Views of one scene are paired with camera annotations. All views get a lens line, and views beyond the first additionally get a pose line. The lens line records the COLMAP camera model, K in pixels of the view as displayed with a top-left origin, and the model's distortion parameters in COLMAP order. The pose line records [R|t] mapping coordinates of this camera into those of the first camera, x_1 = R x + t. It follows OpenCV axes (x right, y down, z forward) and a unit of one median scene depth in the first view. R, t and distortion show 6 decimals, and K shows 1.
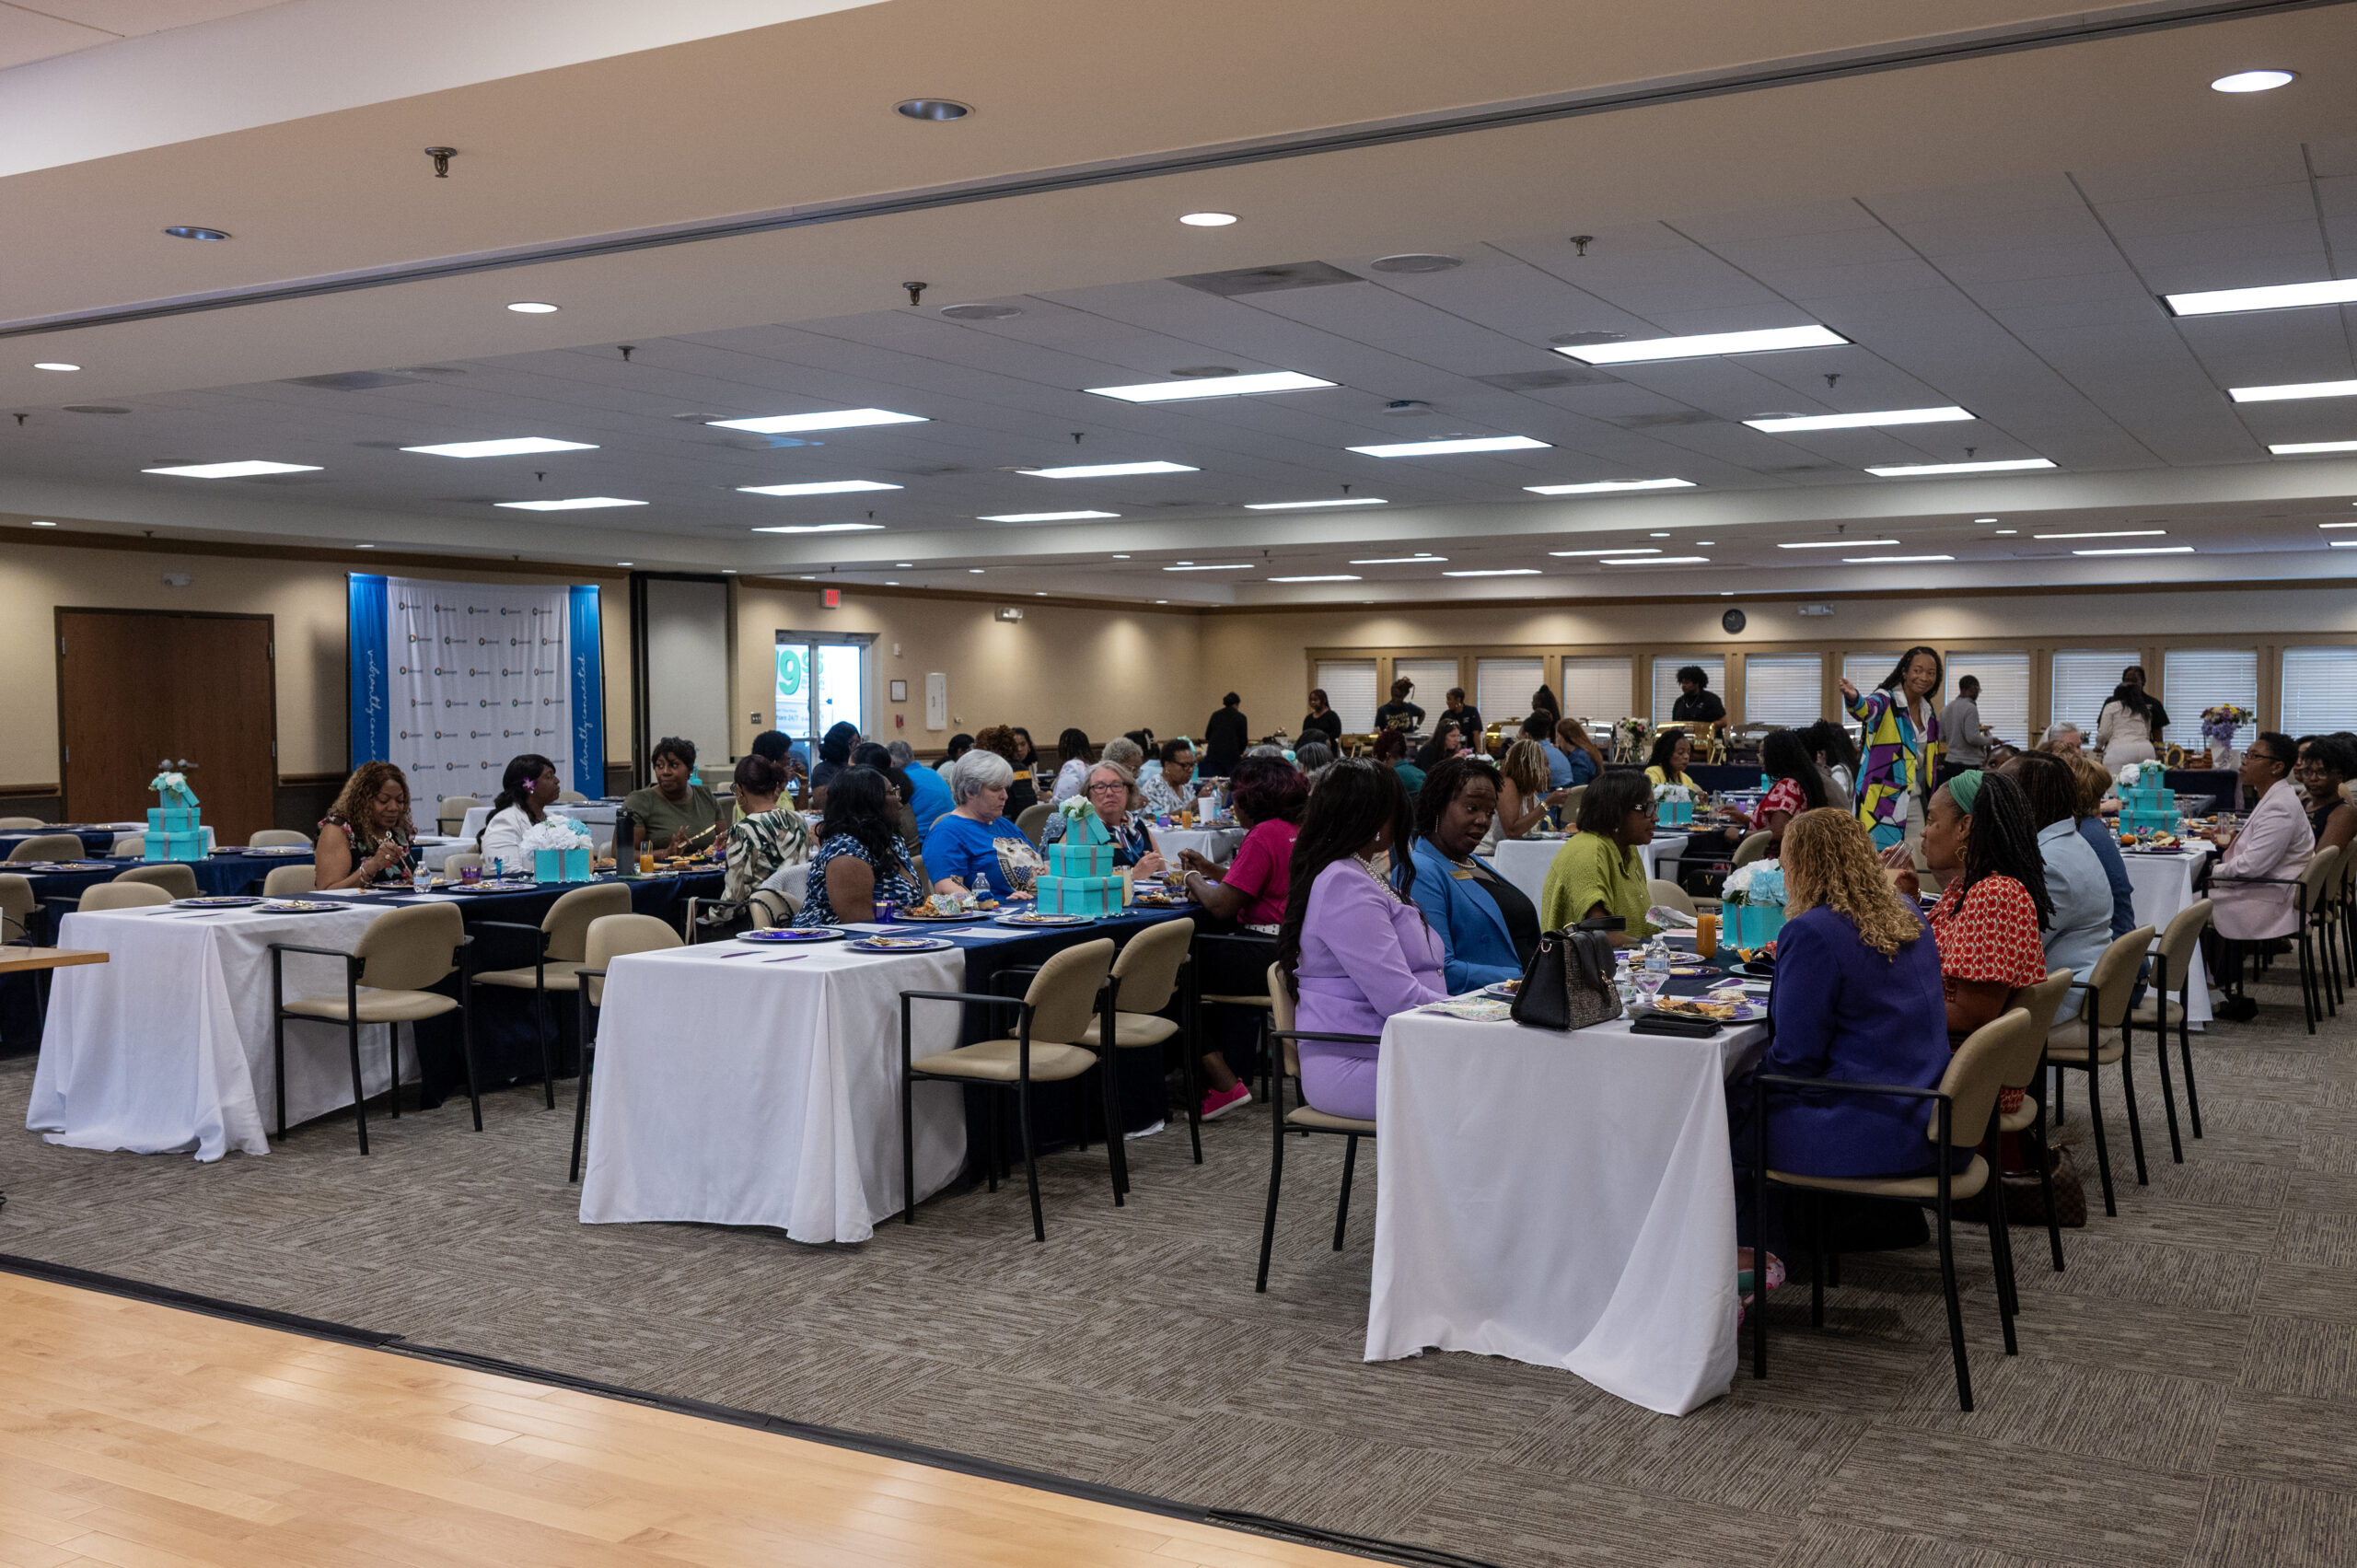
lens RADIAL K [[2149.4, 0, 1180.2], [0, 2149.4, 812.8], [0, 0, 1]] dist [0.007071, 0.009173]
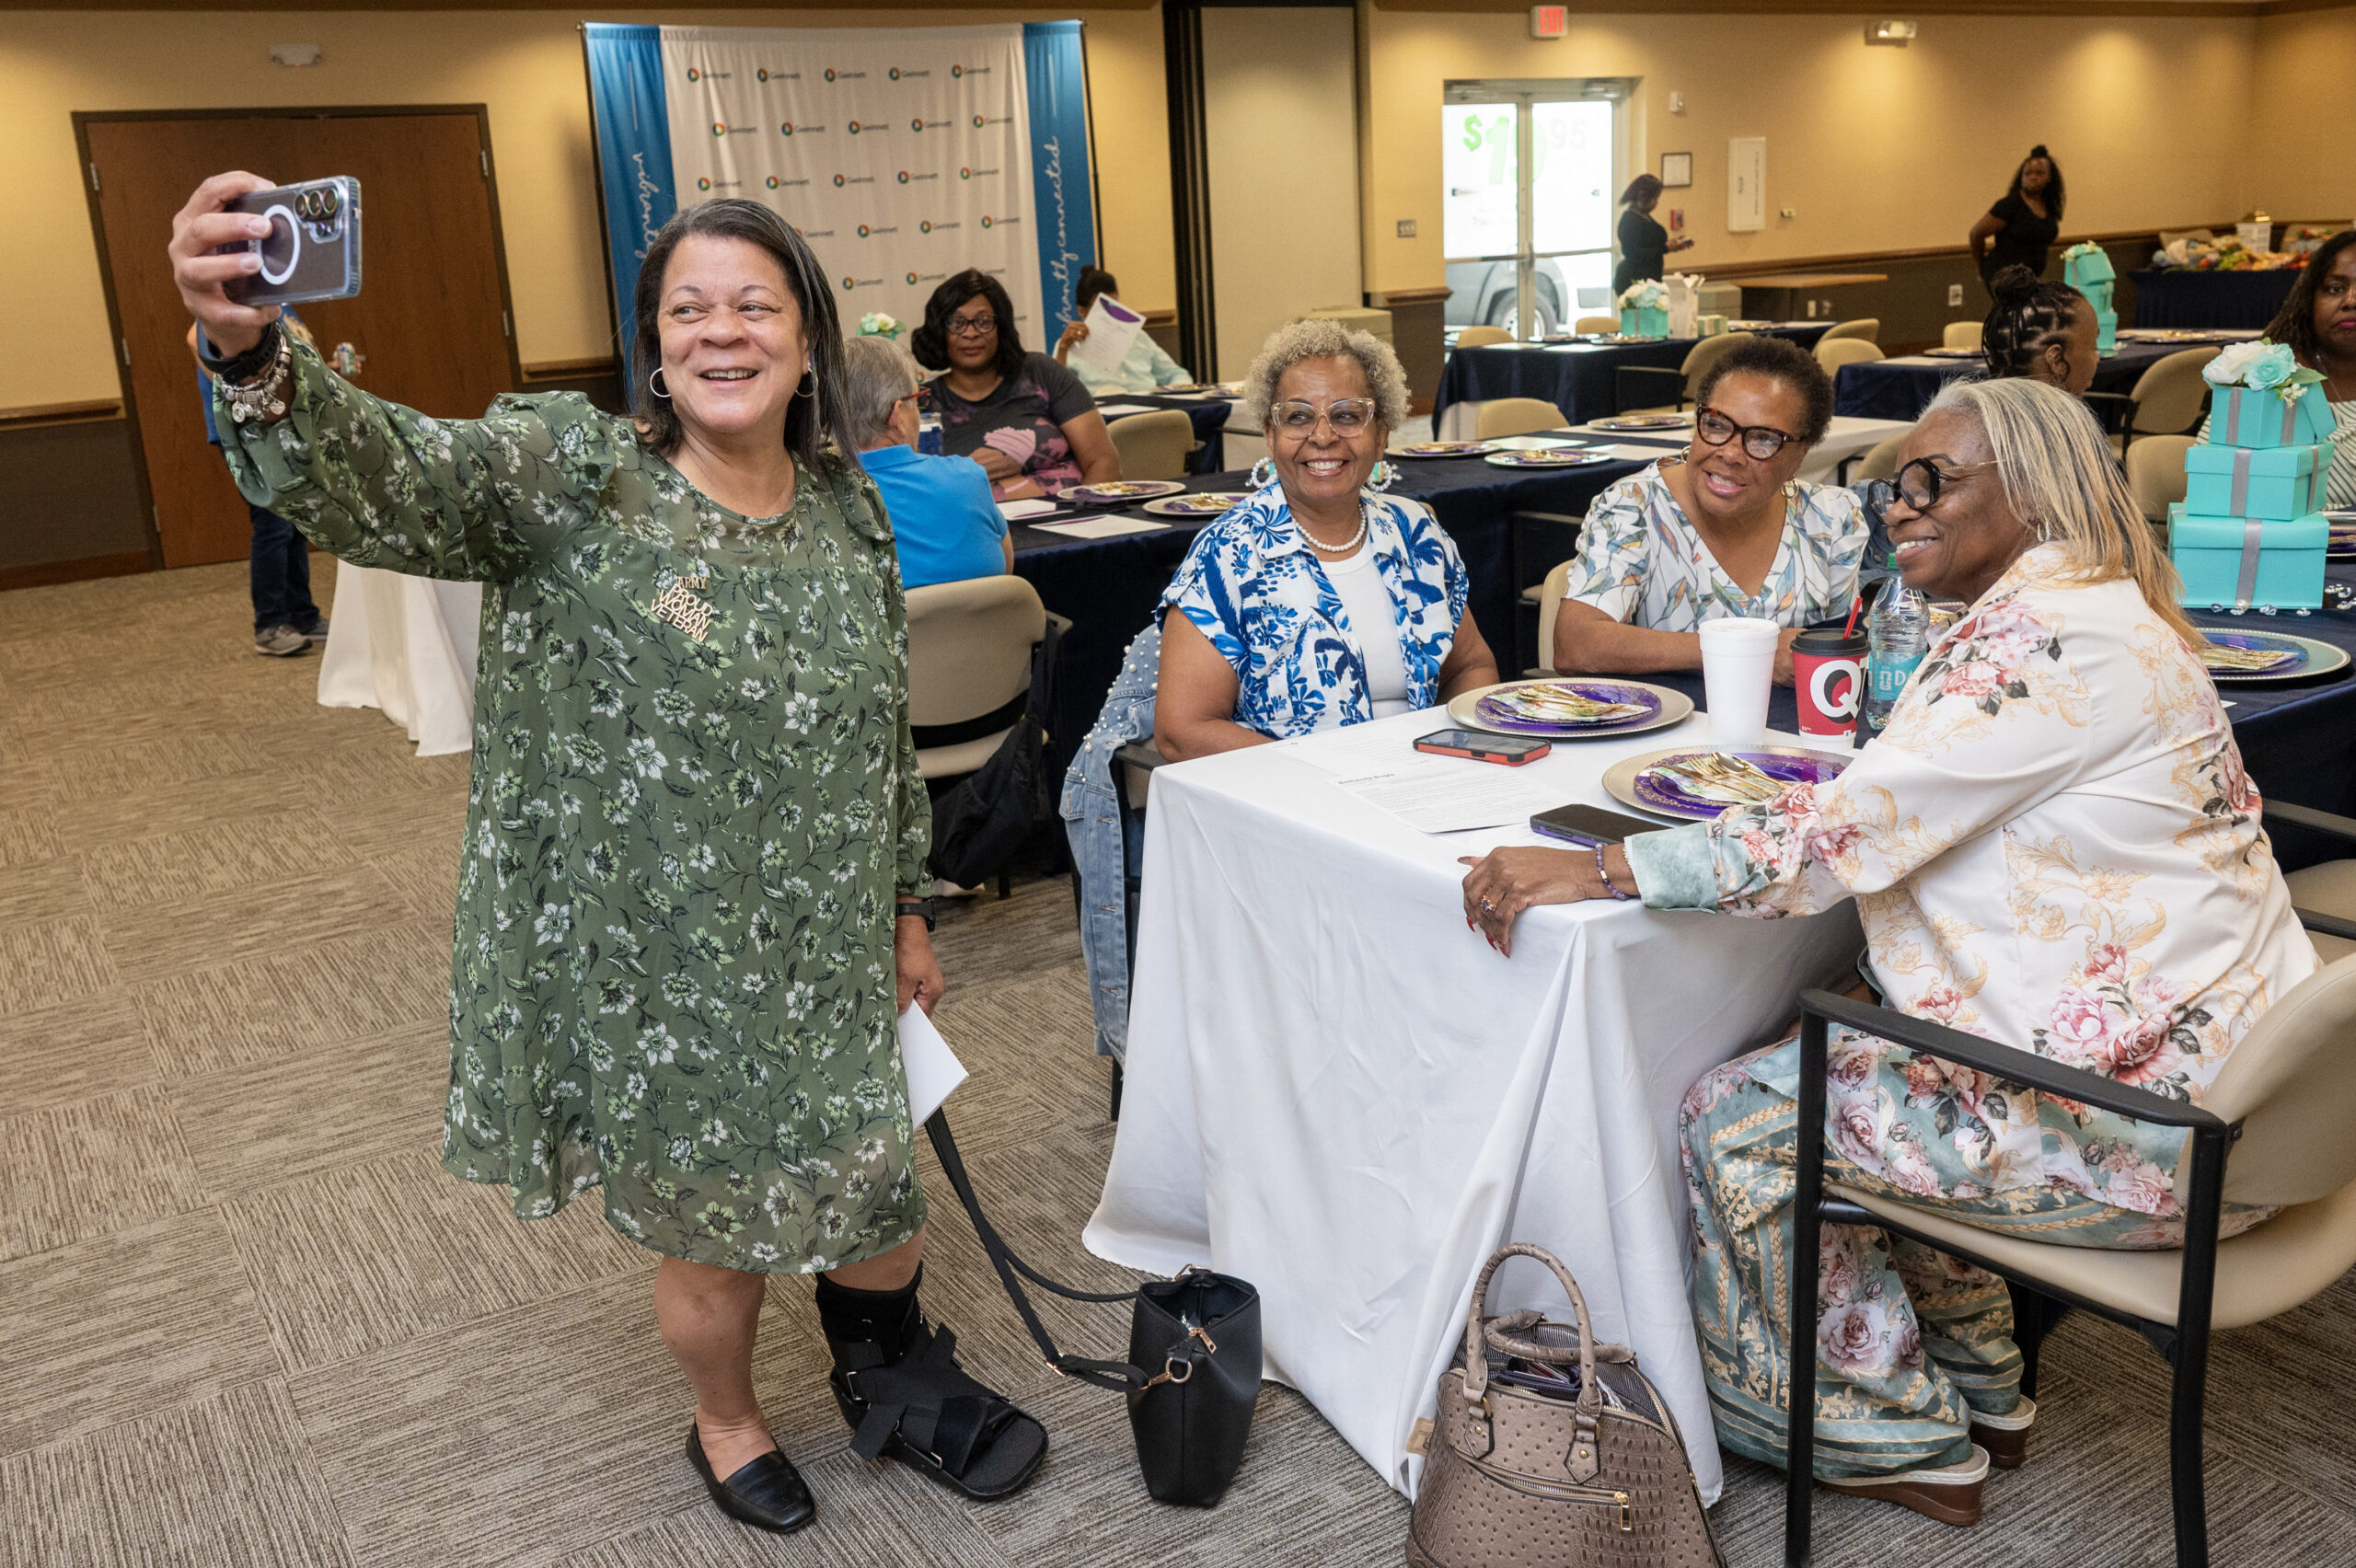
lens RADIAL K [[2052.5, 0, 1214.3], [0, 2052.5, 789.1], [0, 0, 1]] dist [-0.005542, -0.001548]
pose [[0.886759, 0.076516, -0.455854, 0.047085], [0.029025, 0.975040, 0.220124, -0.020332], [0.461319, -0.208429, 0.862405, 0.481767]]
